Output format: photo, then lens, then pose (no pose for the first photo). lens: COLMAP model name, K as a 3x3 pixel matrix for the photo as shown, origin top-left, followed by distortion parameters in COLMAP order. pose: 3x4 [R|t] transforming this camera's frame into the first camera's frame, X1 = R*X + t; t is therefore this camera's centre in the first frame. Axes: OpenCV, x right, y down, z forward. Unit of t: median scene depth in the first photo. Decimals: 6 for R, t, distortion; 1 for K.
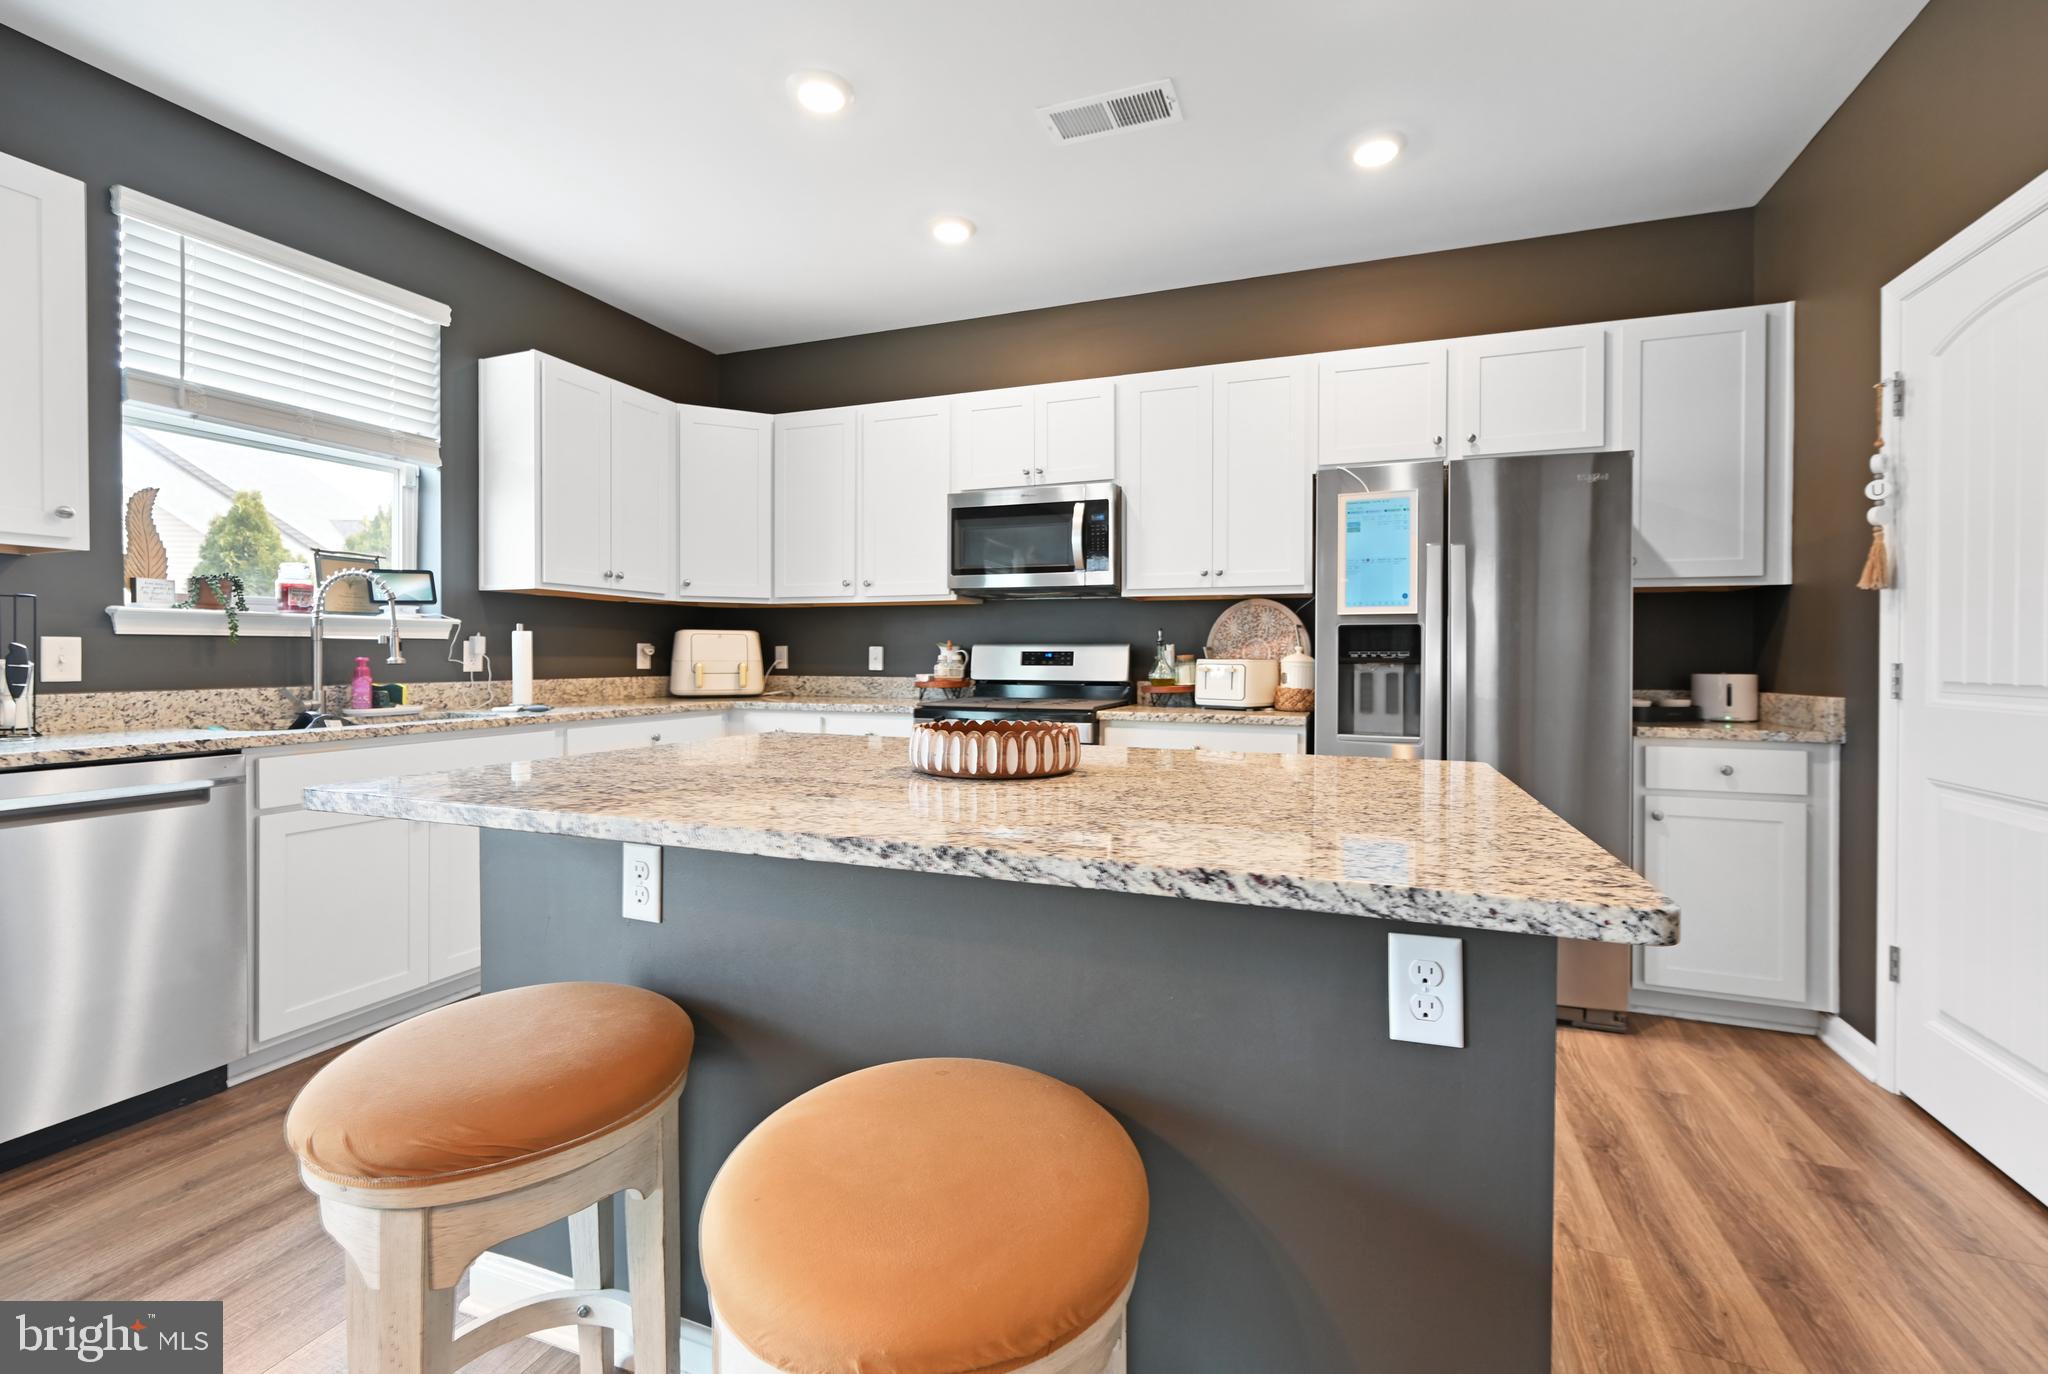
lens RADIAL K [[834.1, 0, 1060.0], [0, 834.1, 665.8], [0, 0, 1]] dist [-0.000178, 0.000447]
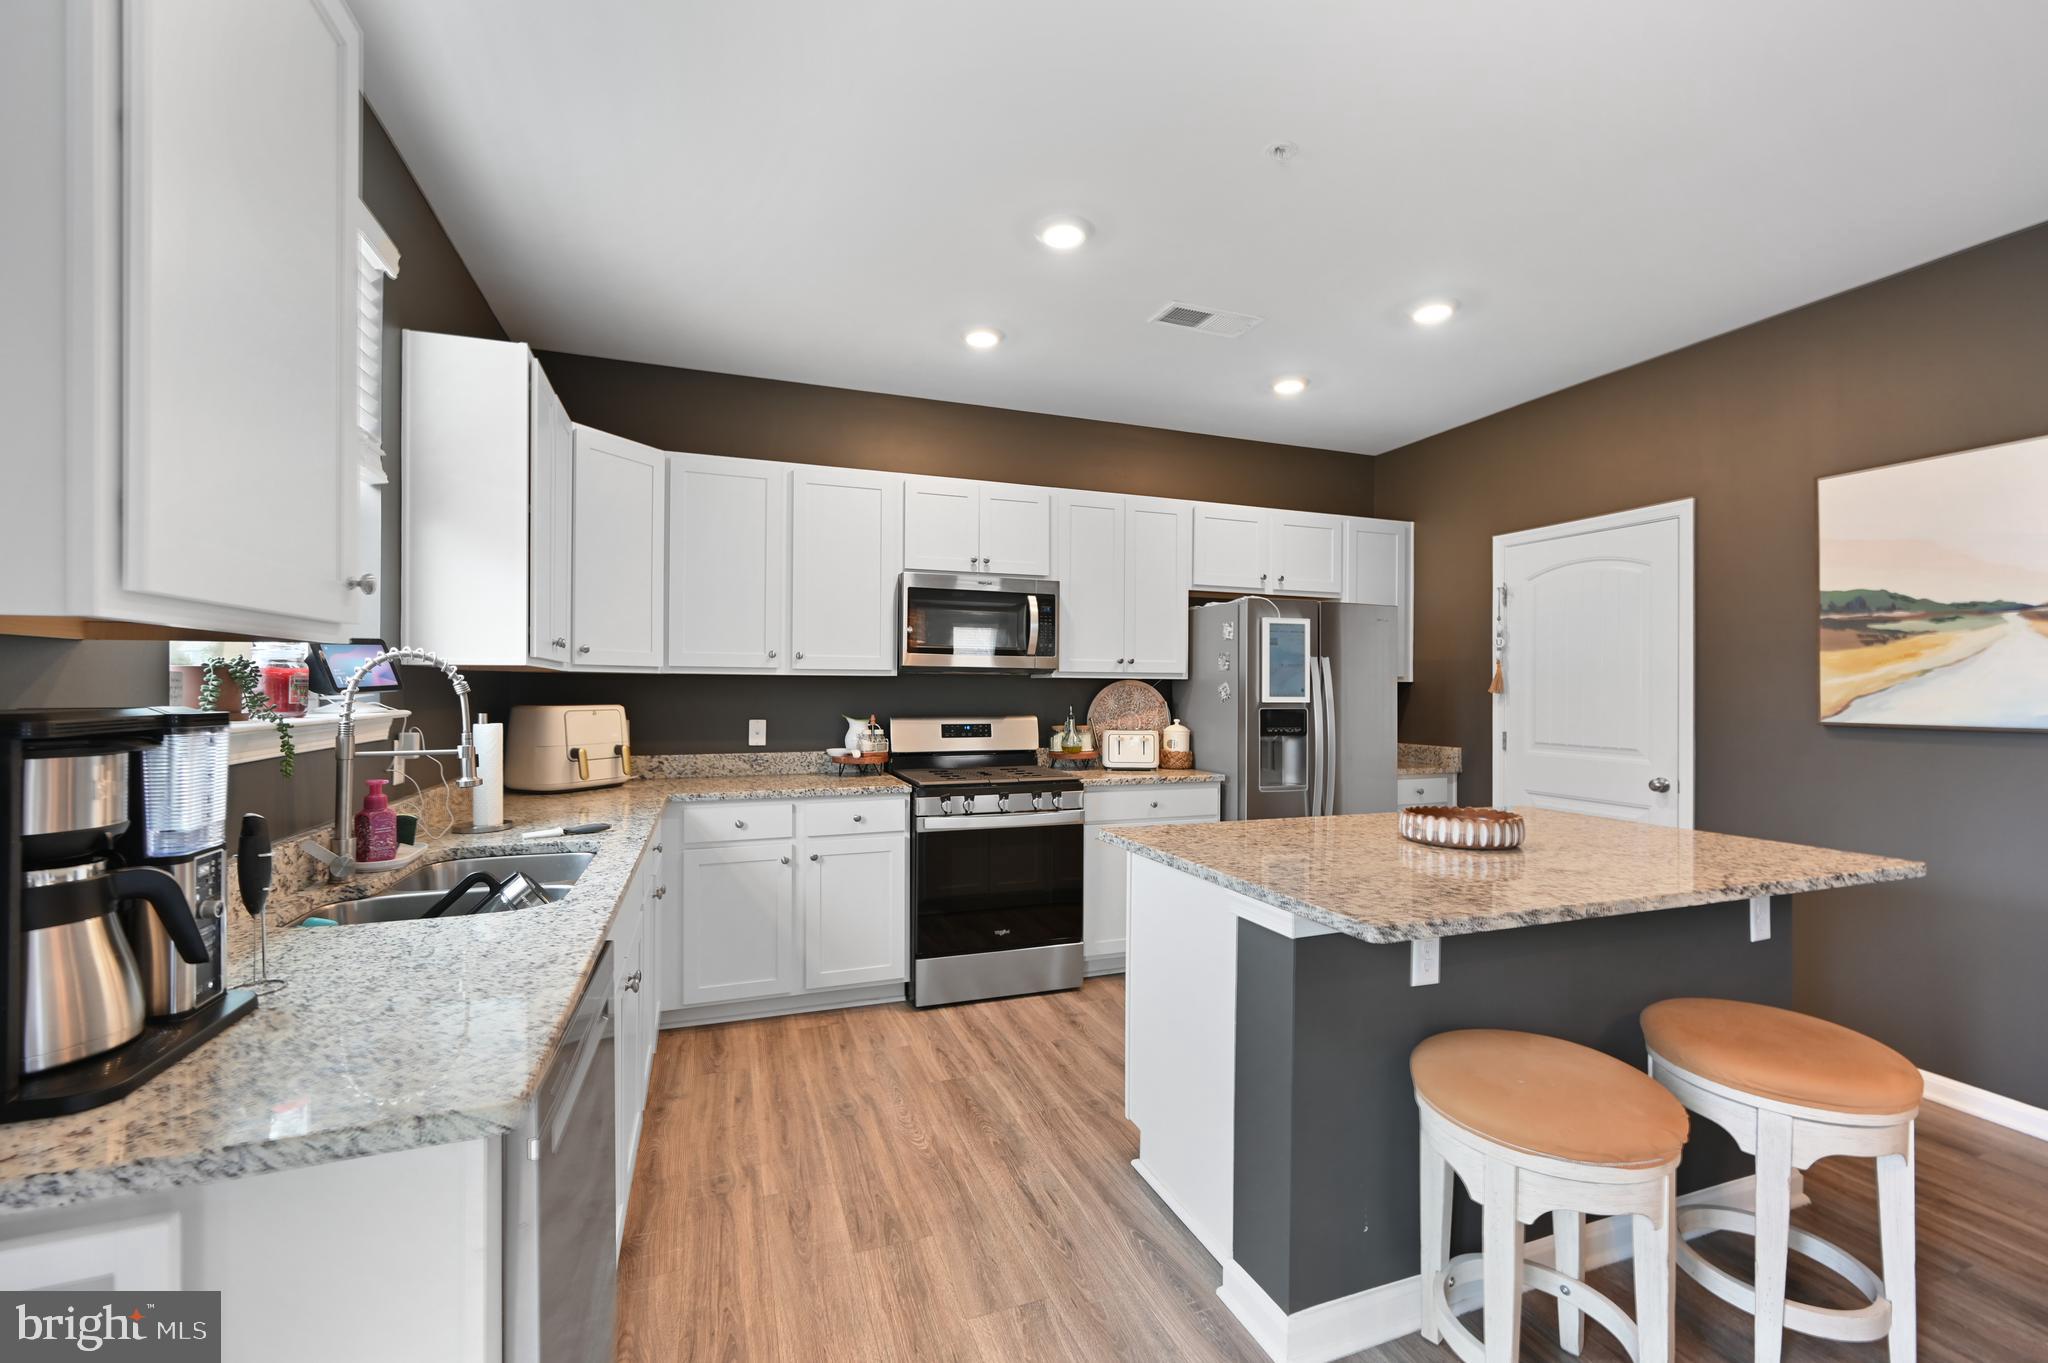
lens RADIAL K [[829.7, 0, 1010.3], [0, 829.7, 685.6], [0, 0, 1]] dist [0.001317, -0.000505]
pose [[0.772927, 0.002899, 0.634489, -0.851745], [0.002940, 0.999962, -0.008150, -0.076043], [-0.634489, 0.008165, 0.772889, 0.179479]]
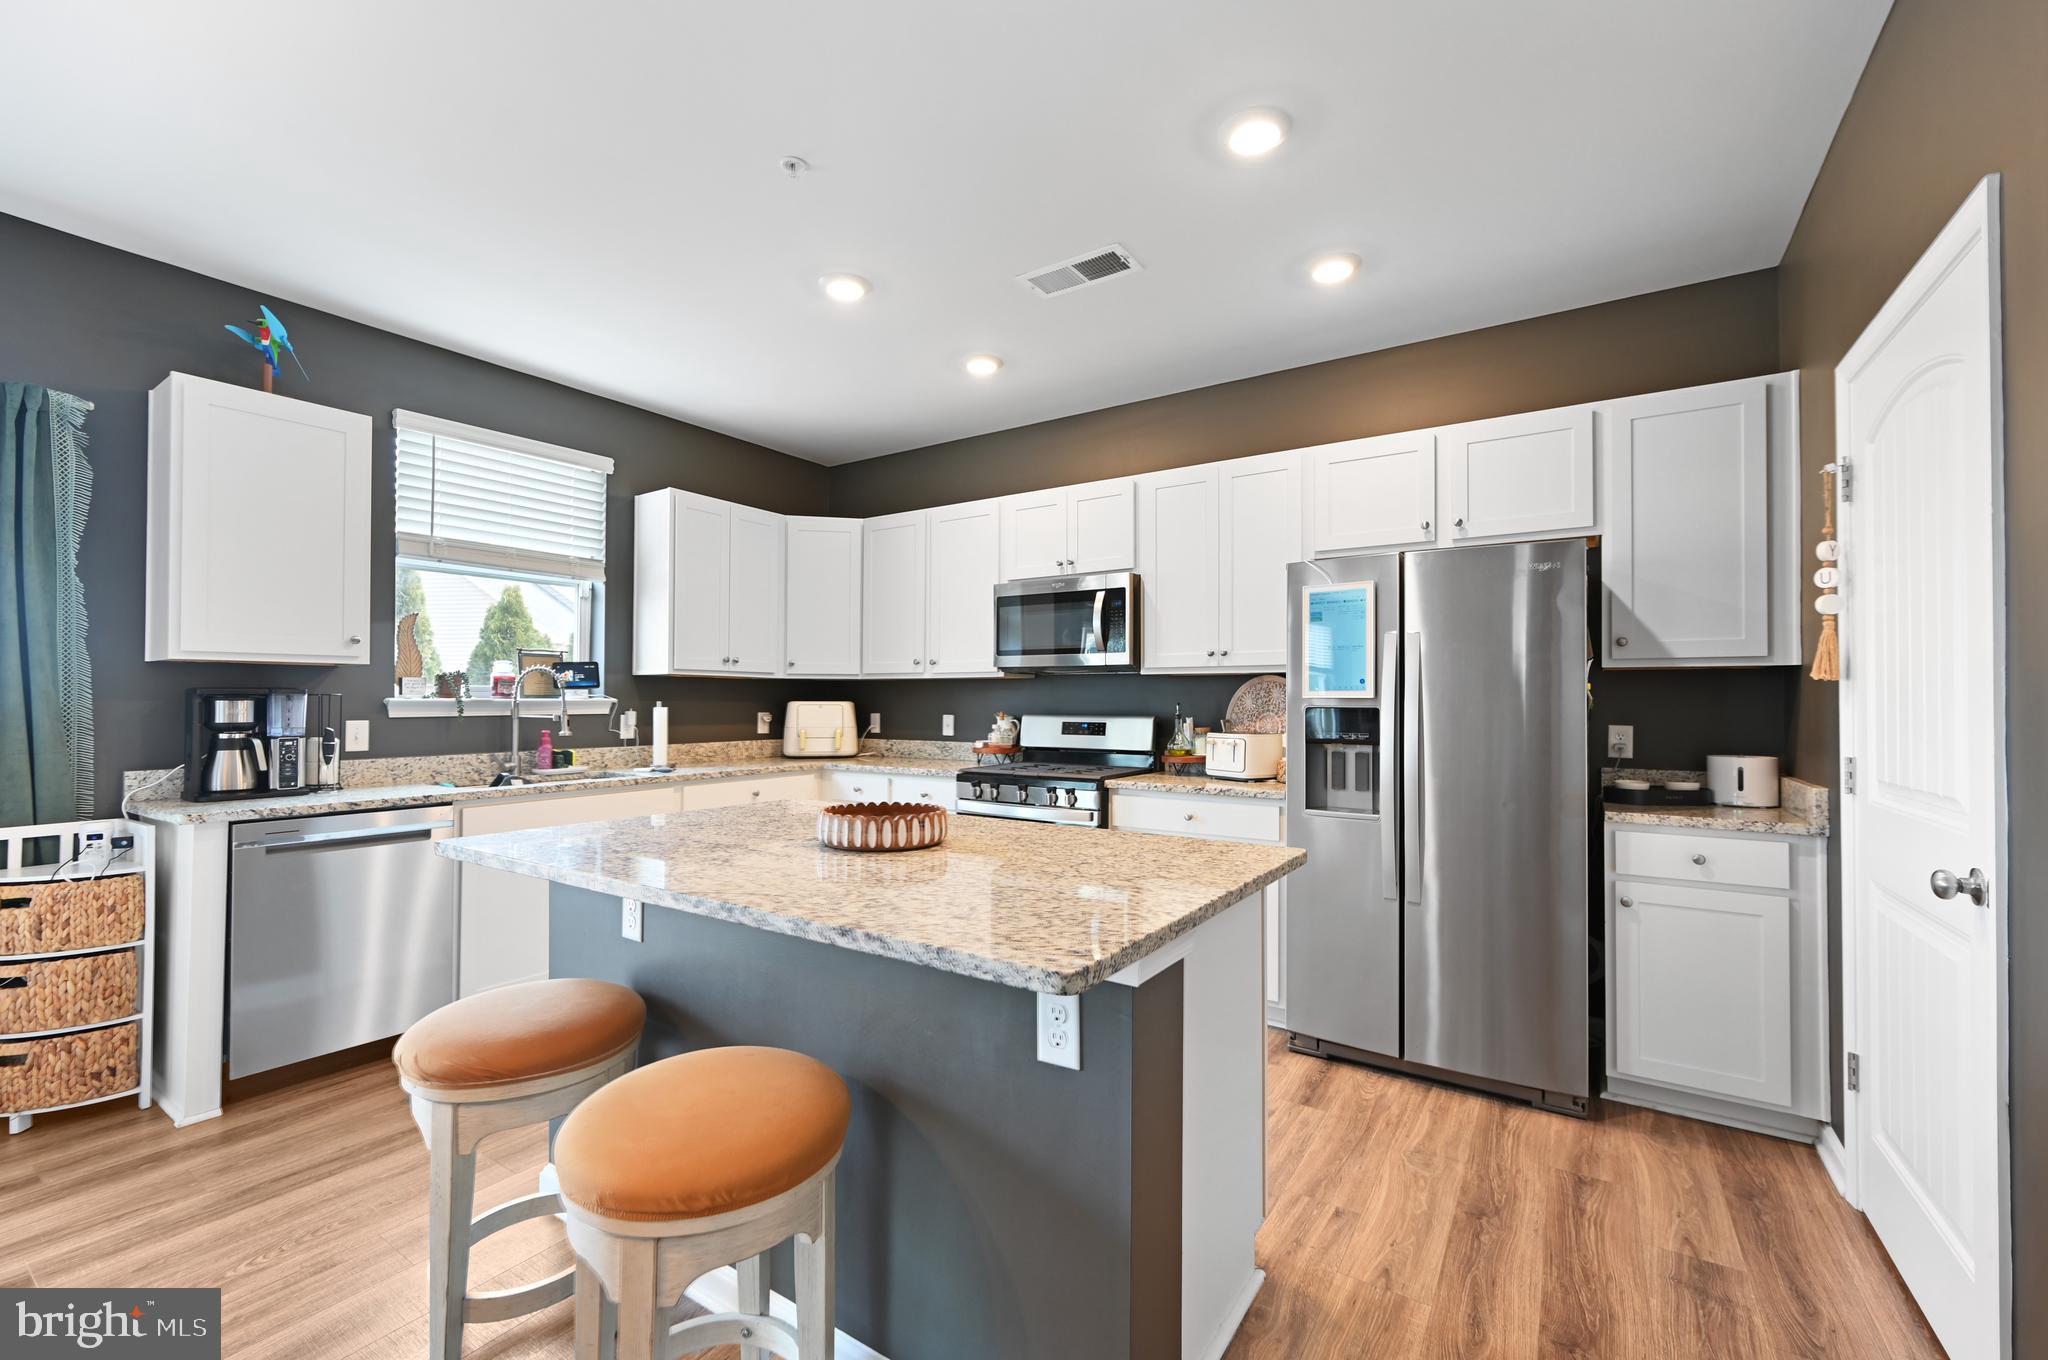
lens RADIAL K [[829.7, 0, 1041.7], [0, 829.7, 693.8], [0, 0, 1]] dist [0.001317, -0.000505]
pose [[0.973631, -0.003132, -0.228107, 0.238378], [-0.001585, 0.999789, -0.020496, -0.042185], [0.228123, 0.020317, 0.973420, -0.112787]]
